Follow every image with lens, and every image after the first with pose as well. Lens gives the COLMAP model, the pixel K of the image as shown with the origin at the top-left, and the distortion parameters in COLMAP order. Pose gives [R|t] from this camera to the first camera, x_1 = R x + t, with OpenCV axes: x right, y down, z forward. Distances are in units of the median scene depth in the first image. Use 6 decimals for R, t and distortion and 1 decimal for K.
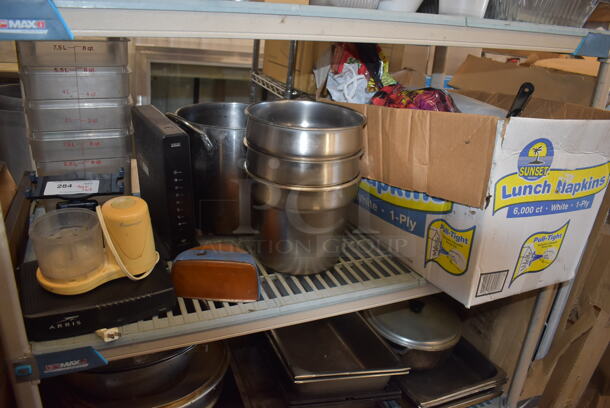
lens RADIAL K [[475.5, 0, 305.0], [0, 475.5, 204.0], [0, 0, 1]] dist [-0.102335, -0.000196]
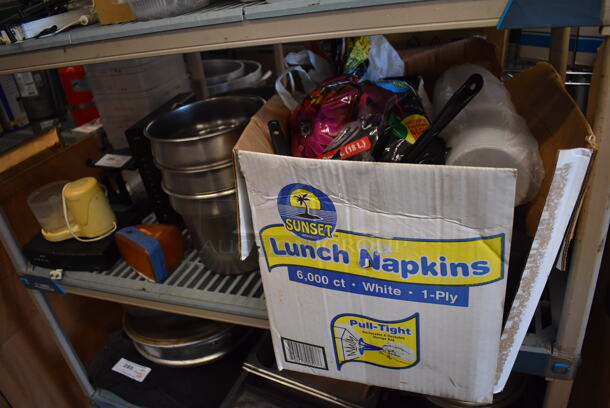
lens RADIAL K [[475.5, 0, 305.0], [0, 475.5, 204.0], [0, 0, 1]] dist [-0.102335, -0.000196]
pose [[0.703584, 0.183894, -0.686406, 0.894471], [-0.089151, 0.981146, 0.171475, -0.208207], [0.704998, -0.059453, 0.706713, 0.467607]]
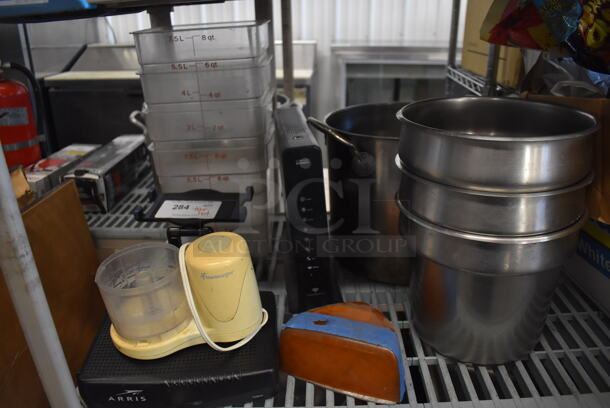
lens RADIAL K [[478.2, 0, 318.5], [0, 478.2, 189.9], [0, 0, 1]] dist [-0.111592, -0.001635]
pose [[0.910642, 0.040162, -0.411241, 0.051343], [-0.055798, 0.998101, -0.026080, -0.066155], [0.409412, 0.046696, 0.911154, 0.358299]]
